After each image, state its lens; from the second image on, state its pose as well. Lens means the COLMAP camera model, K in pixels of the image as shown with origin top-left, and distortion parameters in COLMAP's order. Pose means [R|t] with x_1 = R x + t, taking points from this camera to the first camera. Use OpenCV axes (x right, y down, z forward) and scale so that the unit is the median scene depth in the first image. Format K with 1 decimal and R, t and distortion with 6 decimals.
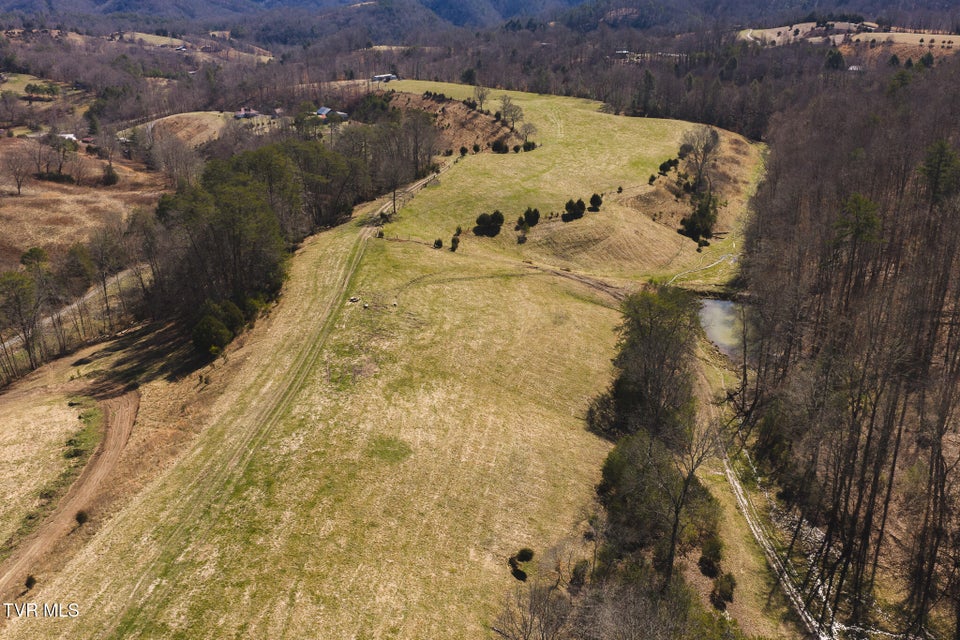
lens RADIAL K [[794.0, 0, 483.0], [0, 794.0, 324.1], [0, 0, 1]] dist [0.018649, -0.022443]
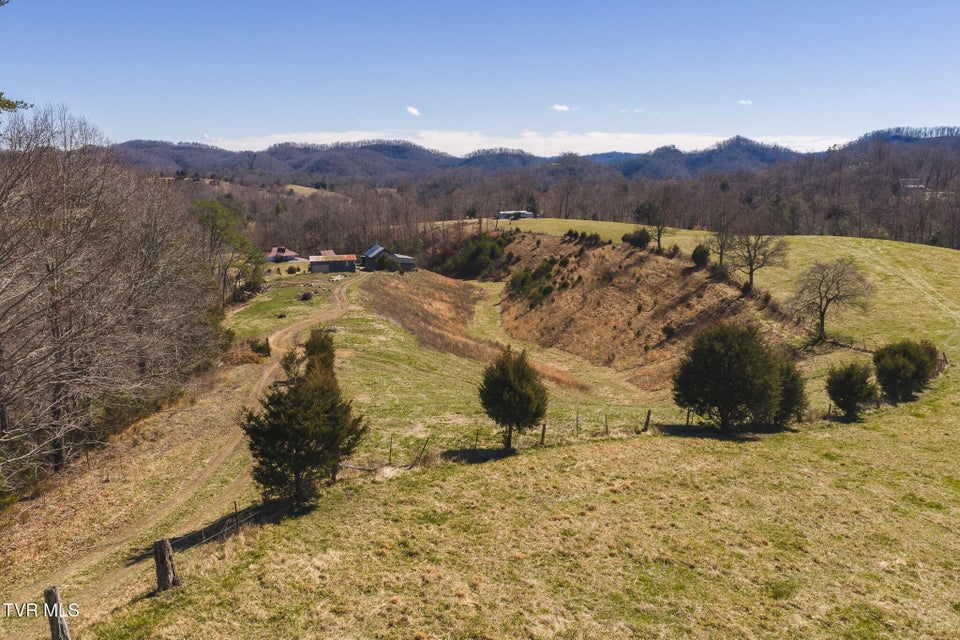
lens RADIAL K [[794.0, 0, 483.0], [0, 794.0, 324.1], [0, 0, 1]] dist [0.018649, -0.022443]
pose [[0.971460, 0.055744, -0.230560, 0.005646], [-0.102954, 0.974756, -0.198121, -0.108331], [0.213695, 0.216204, 0.952675, 0.465942]]
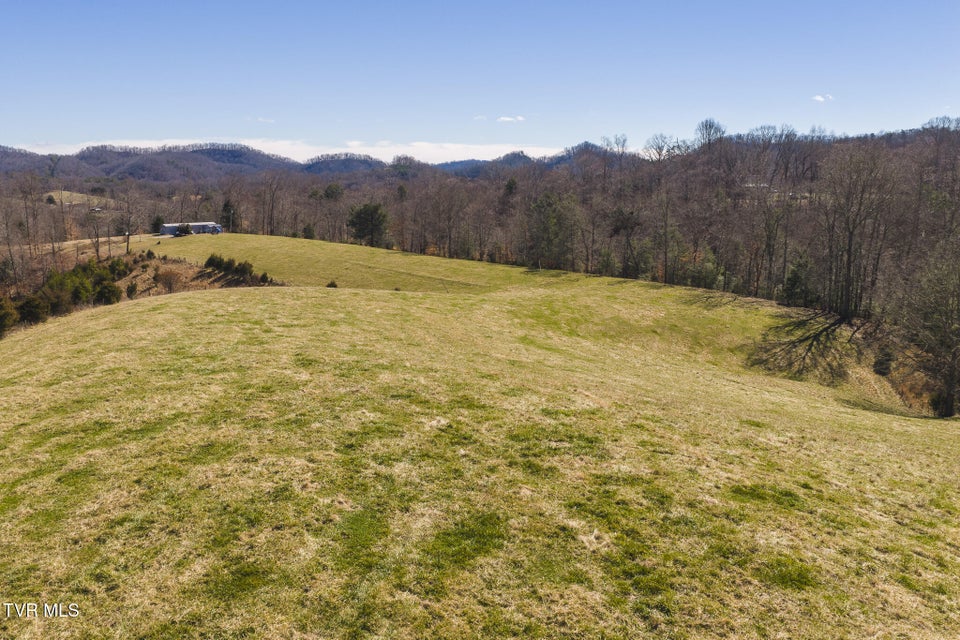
lens RADIAL K [[794.0, 0, 483.0], [0, 794.0, 324.1], [0, 0, 1]] dist [0.018649, -0.022443]
pose [[0.997027, 0.025655, -0.072658, 0.073788], [-0.041113, 0.974627, -0.220027, -0.202039], [0.065170, 0.222360, 0.972784, 0.710865]]
